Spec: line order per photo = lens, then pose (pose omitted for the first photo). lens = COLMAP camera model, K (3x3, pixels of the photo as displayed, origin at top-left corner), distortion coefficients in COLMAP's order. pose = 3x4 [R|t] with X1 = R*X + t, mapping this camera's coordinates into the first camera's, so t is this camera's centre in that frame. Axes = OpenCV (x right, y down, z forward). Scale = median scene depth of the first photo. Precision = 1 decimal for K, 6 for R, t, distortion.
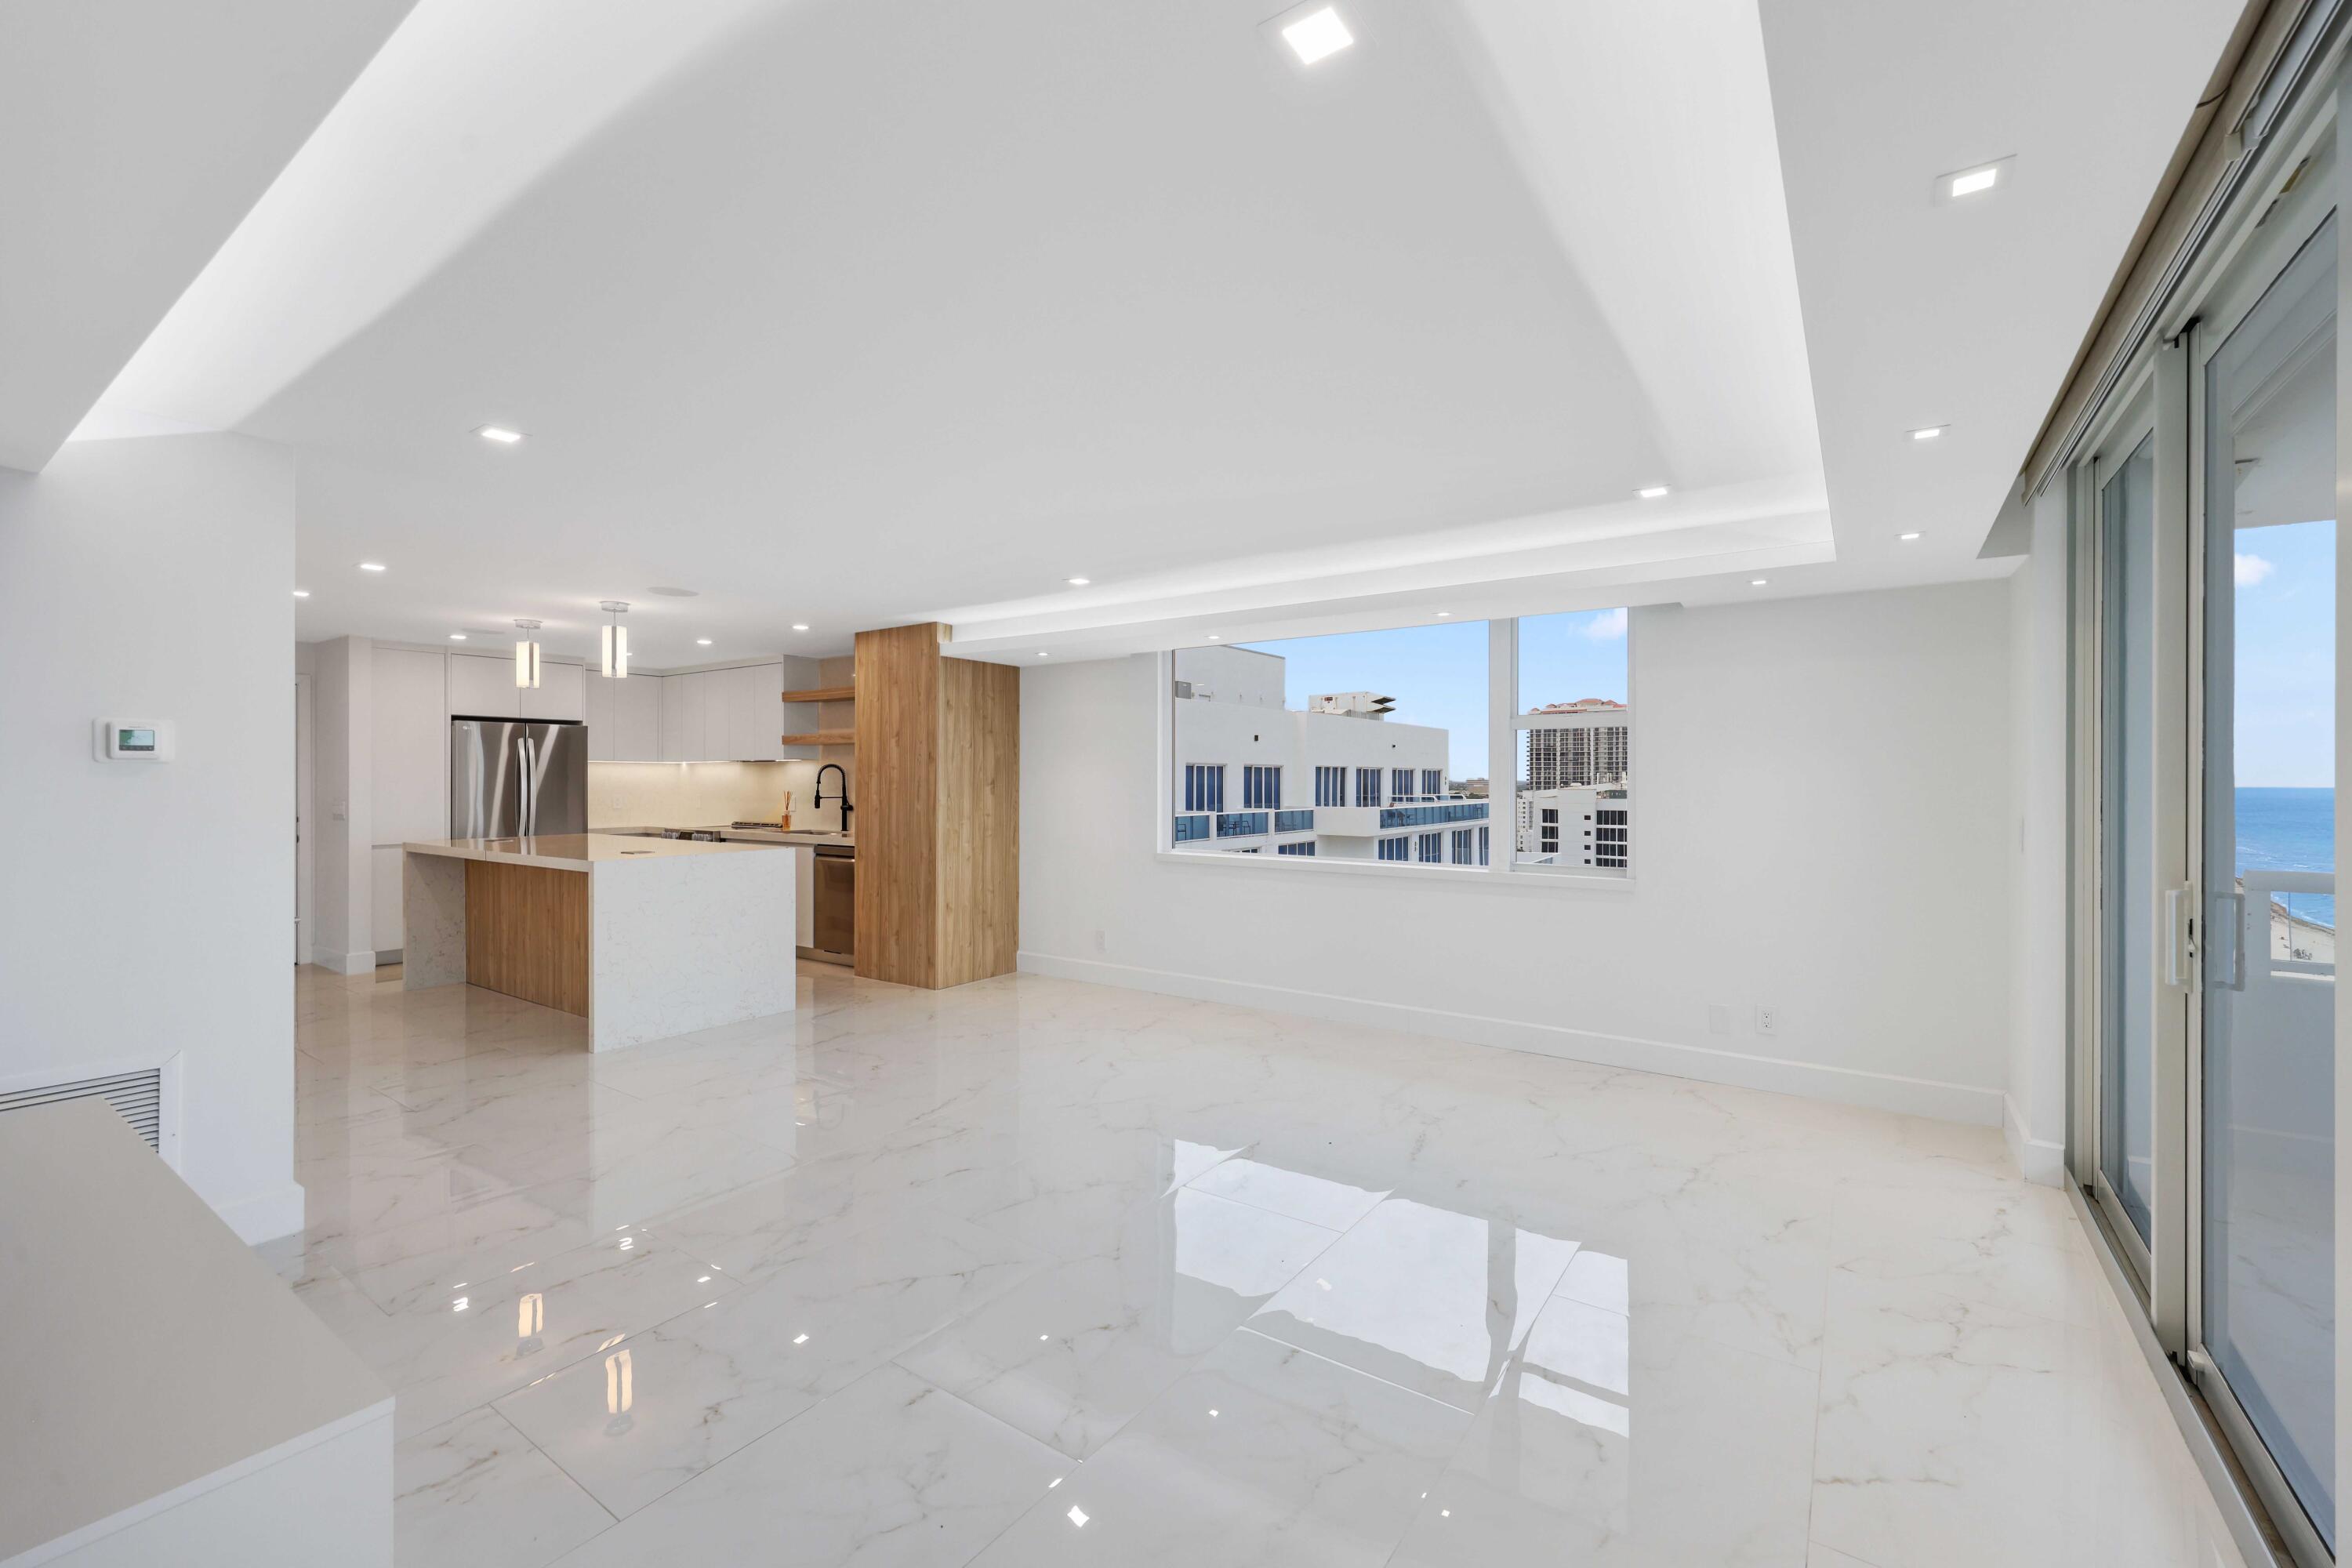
lens RADIAL K [[970.9, 0, 1178.1], [0, 970.9, 778.9], [0, 0, 1]] dist [-0.001167, 0.000188]
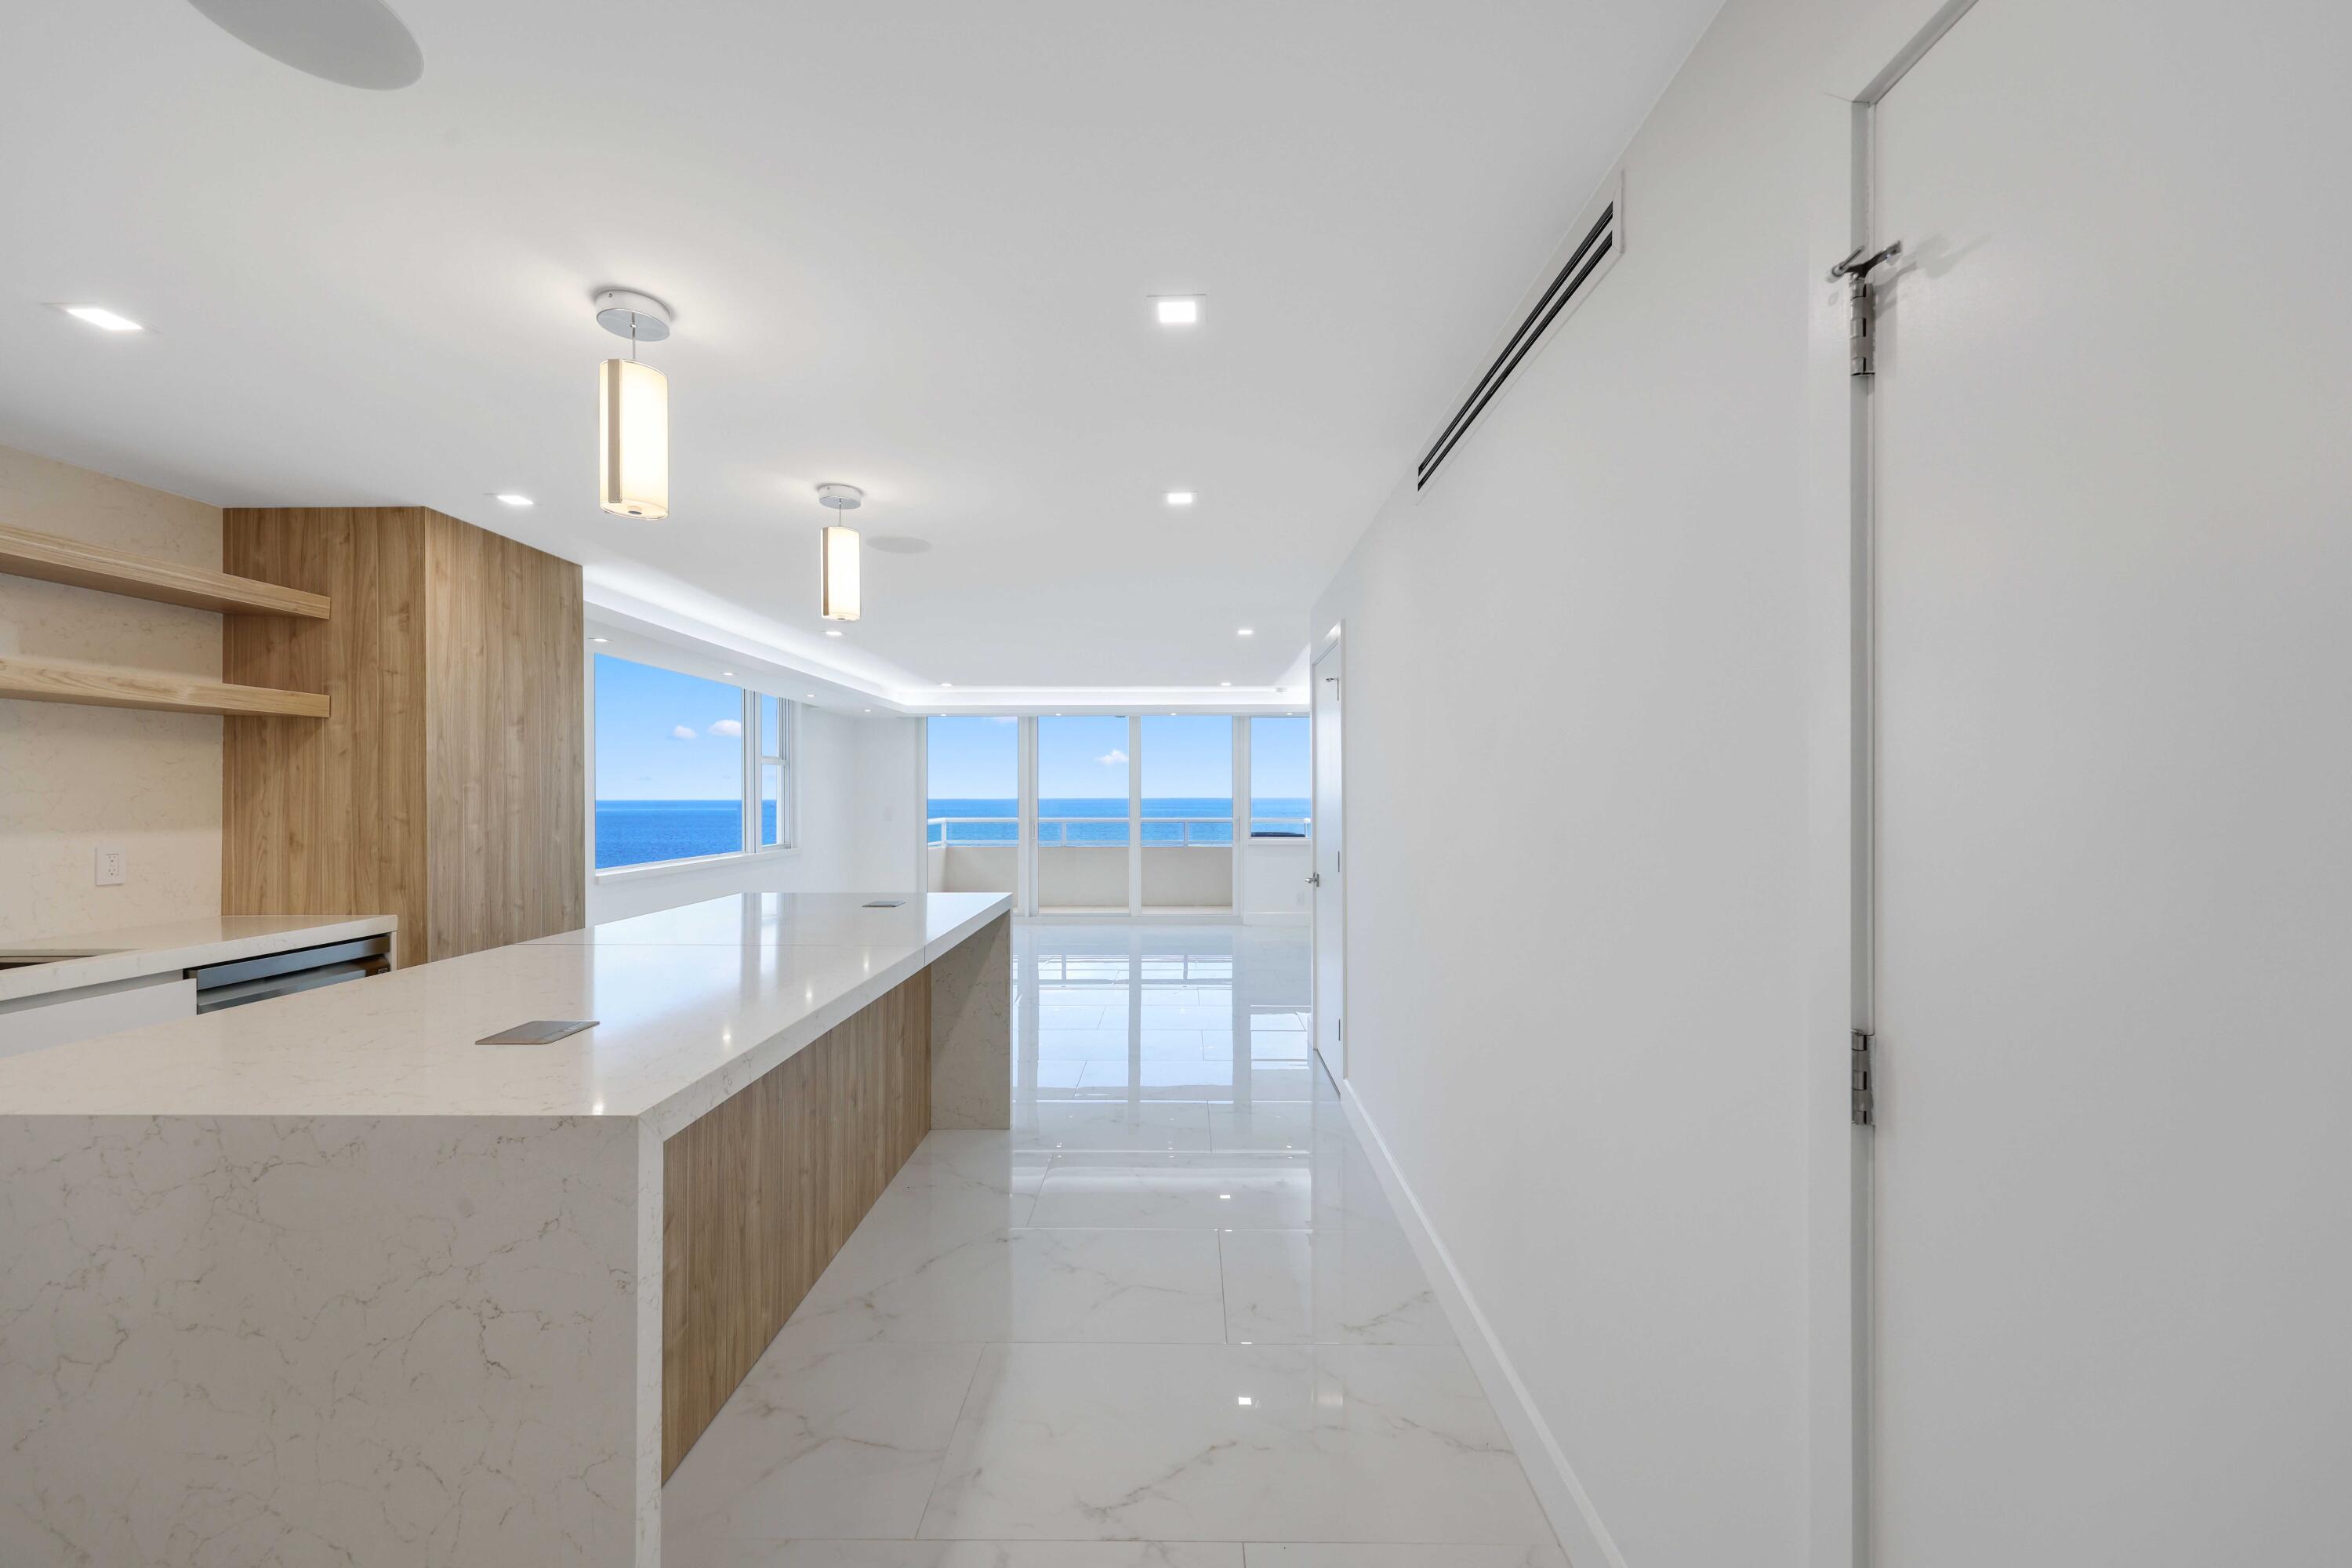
lens RADIAL K [[909.0, 0, 1176.3], [0, 909.0, 795.1], [0, 0, 1]] dist [0.002487, 0.001083]
pose [[-0.566545, -0.001348, 0.824029, -0.961427], [-0.002961, 0.999996, -0.000400, -0.001013], [-0.824025, -0.002667, -0.566547, 0.961835]]
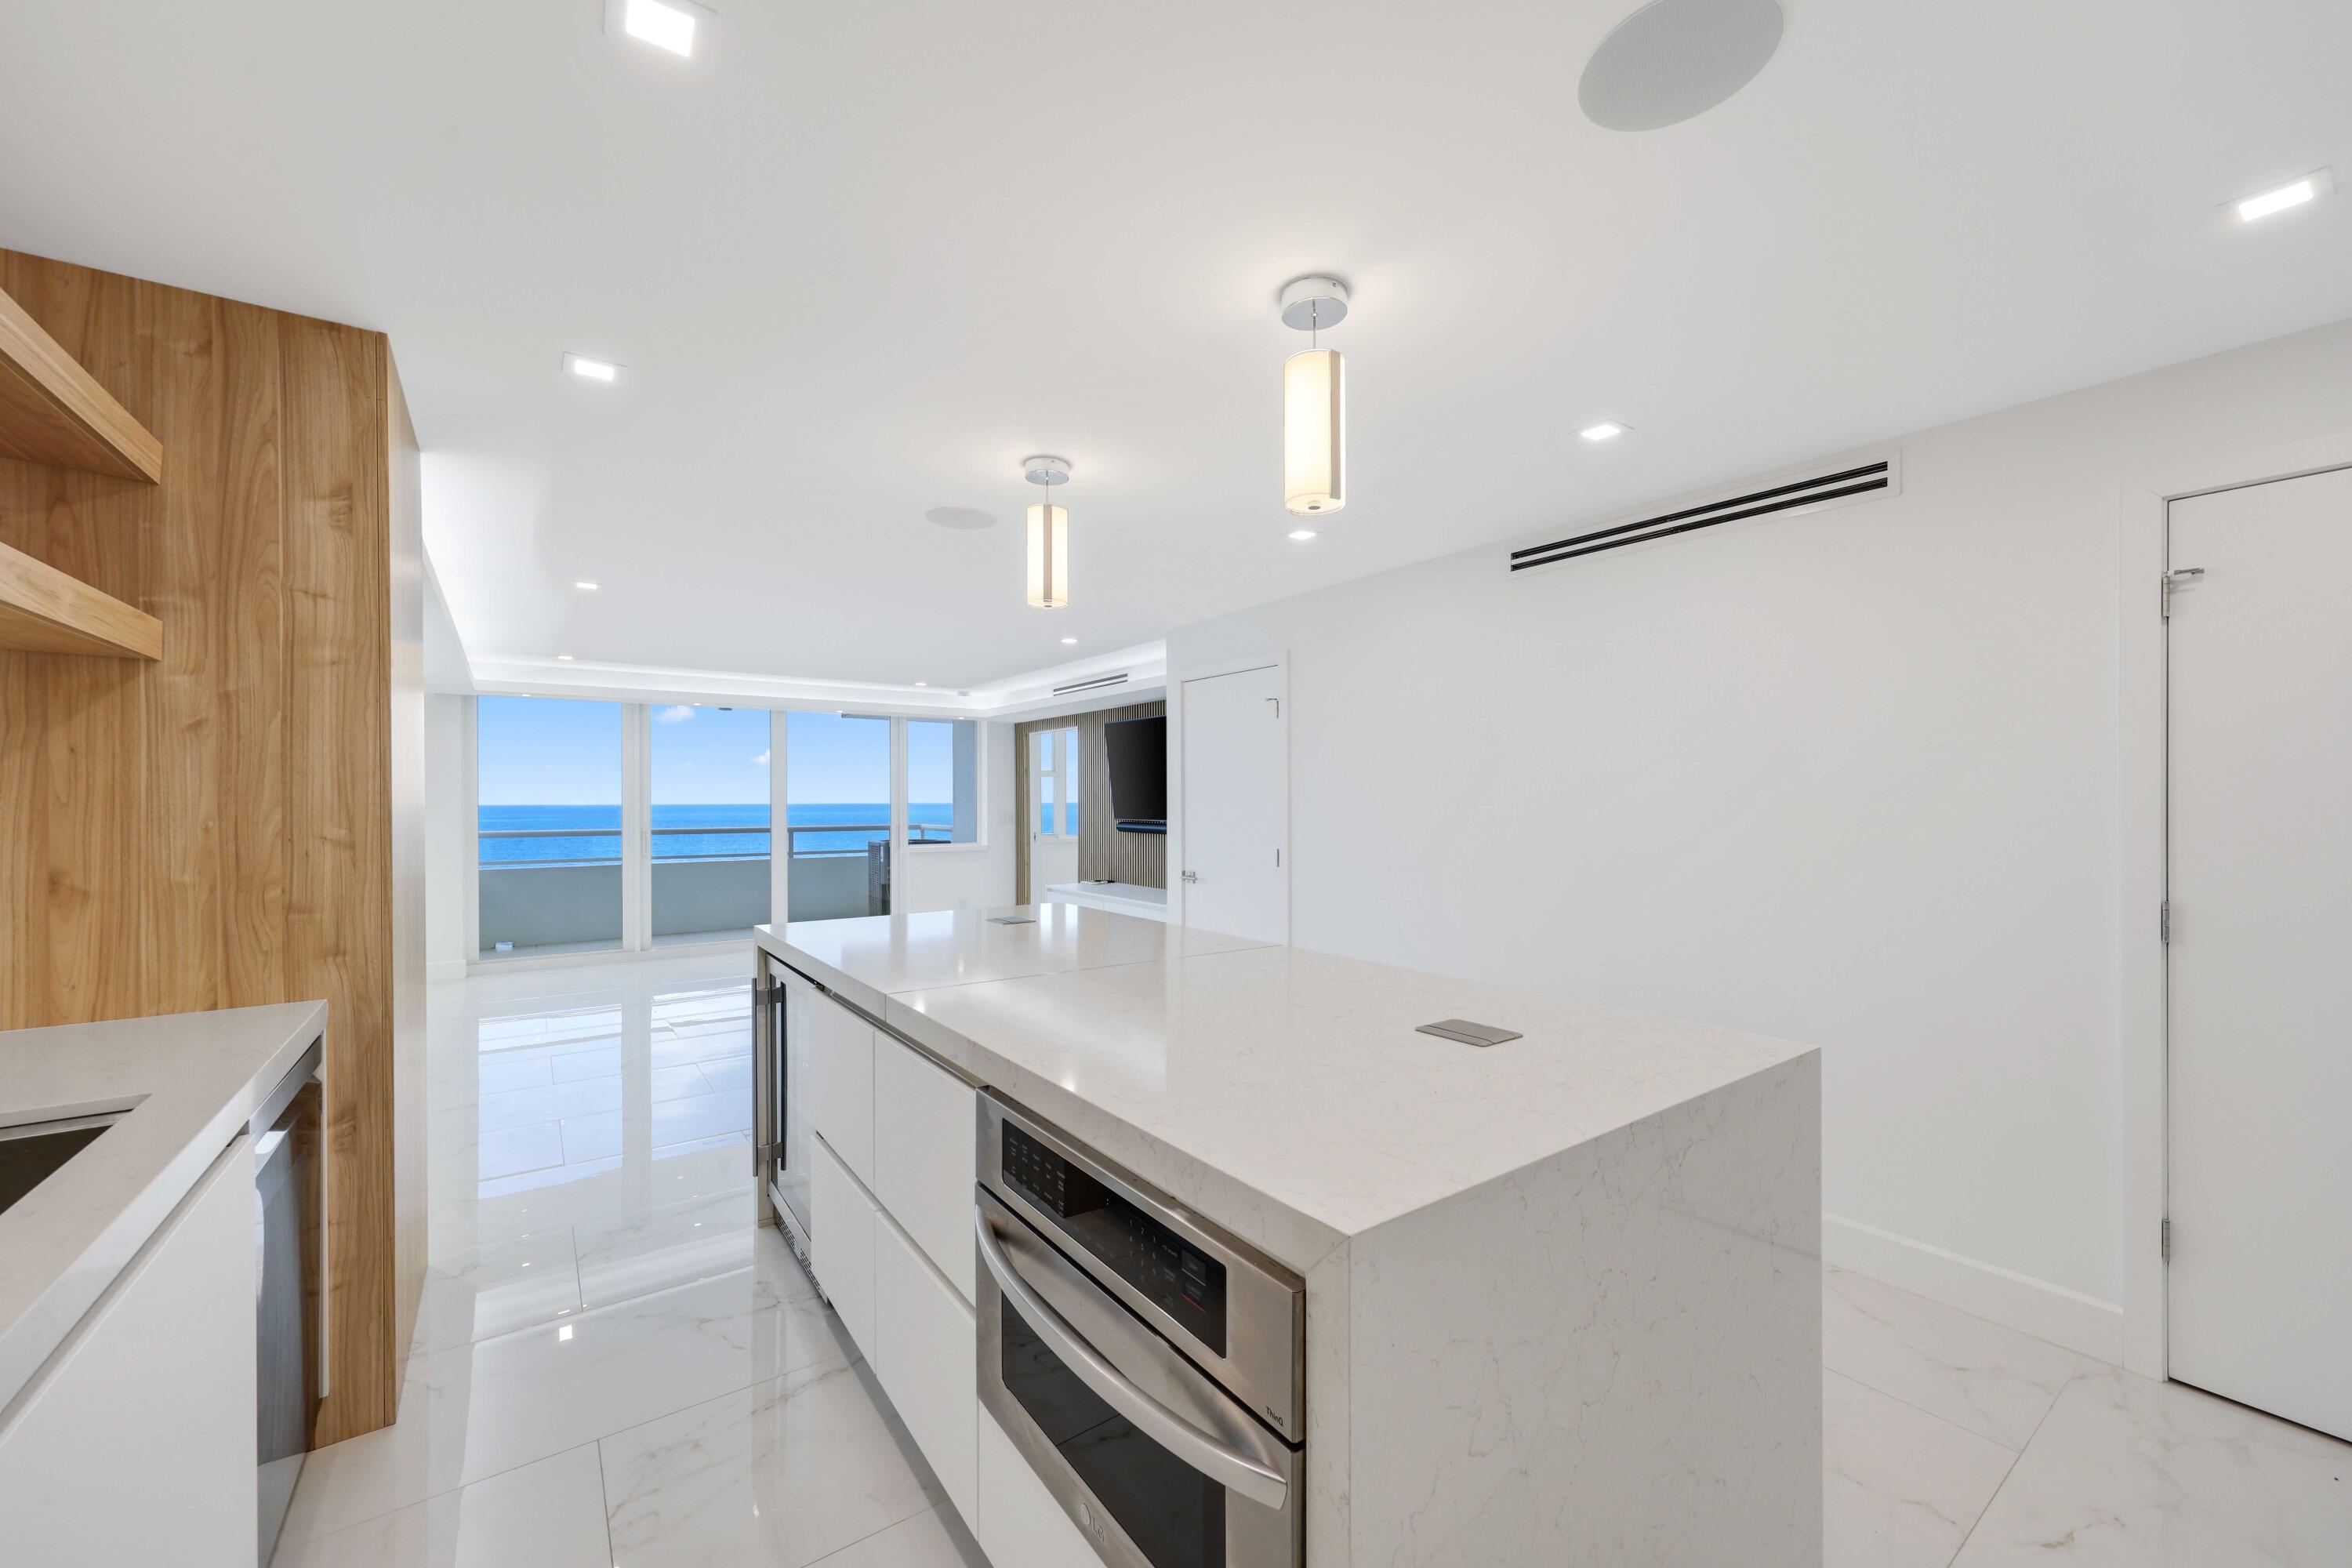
lens RADIAL K [[909.0, 0, 1179.7], [0, 909.0, 799.6], [0, 0, 1]] dist [0.002487, 0.001083]
pose [[-0.944757, -0.000299, 0.327770, -0.681519], [-0.001334, 0.999995, -0.002930, 0.000361], [-0.327768, -0.003205, -0.944753, 1.213948]]
